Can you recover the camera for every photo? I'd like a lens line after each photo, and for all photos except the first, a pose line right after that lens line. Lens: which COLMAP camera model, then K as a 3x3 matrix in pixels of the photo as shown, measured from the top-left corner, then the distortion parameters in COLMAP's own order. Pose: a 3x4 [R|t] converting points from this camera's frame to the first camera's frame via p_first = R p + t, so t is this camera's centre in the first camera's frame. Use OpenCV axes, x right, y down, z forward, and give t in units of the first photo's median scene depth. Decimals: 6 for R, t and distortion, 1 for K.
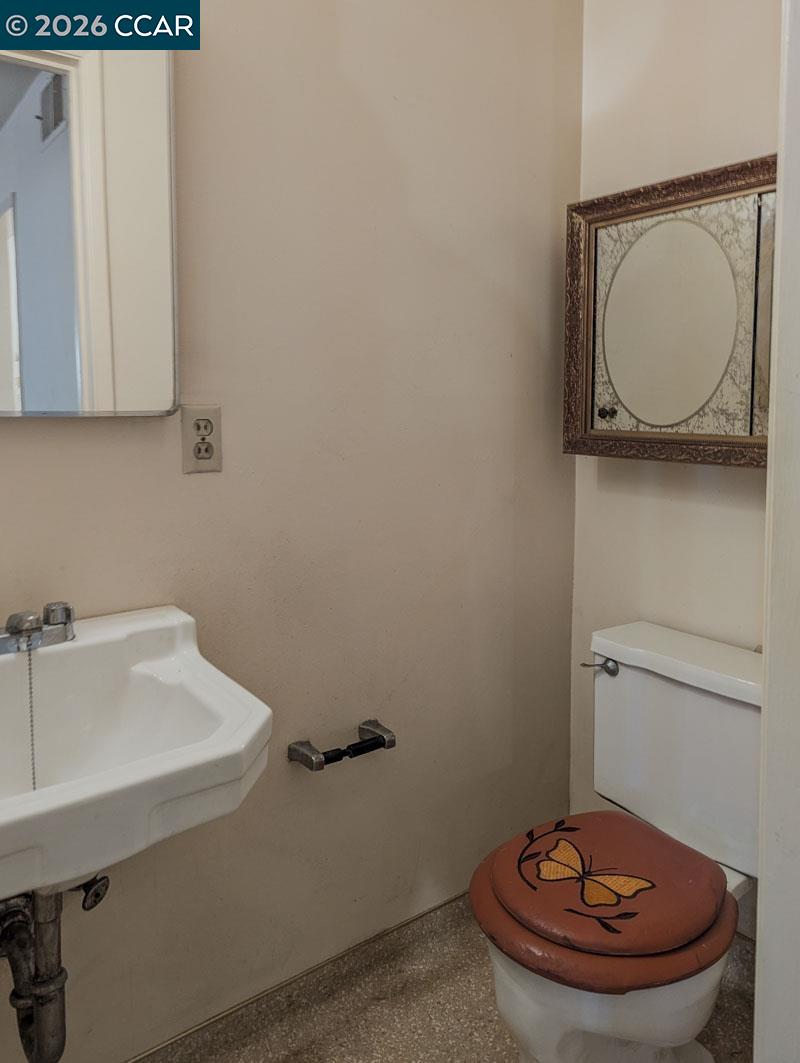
lens RADIAL K [[765.1, 0, 437.2], [0, 765.1, 537.5], [0, 0, 1]] dist [0.005290, -0.004287]
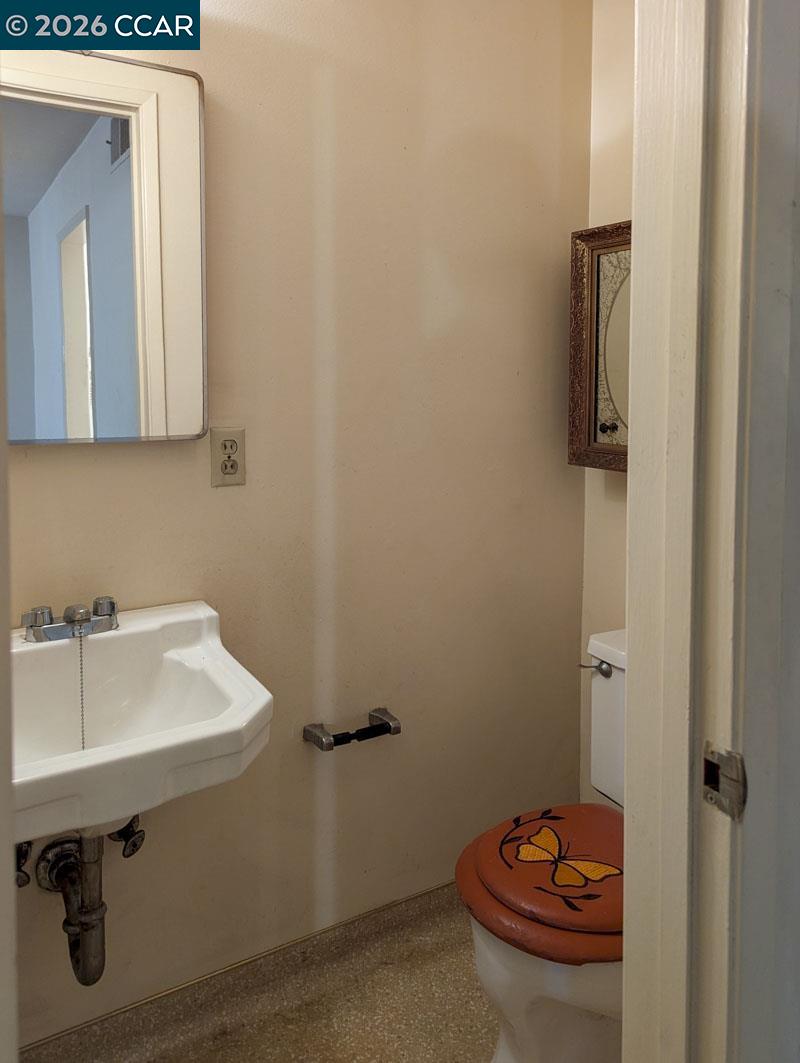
lens RADIAL K [[775.4, 0, 400.0], [0, 775.4, 531.5], [0, 0, 1]] dist [0.001812, 0.007770]
pose [[0.992250, 0.020970, -0.122476, 0.080283], [-0.019714, 0.999740, 0.011454, -0.030366], [0.122684, -0.008951, 0.992405, -0.106734]]
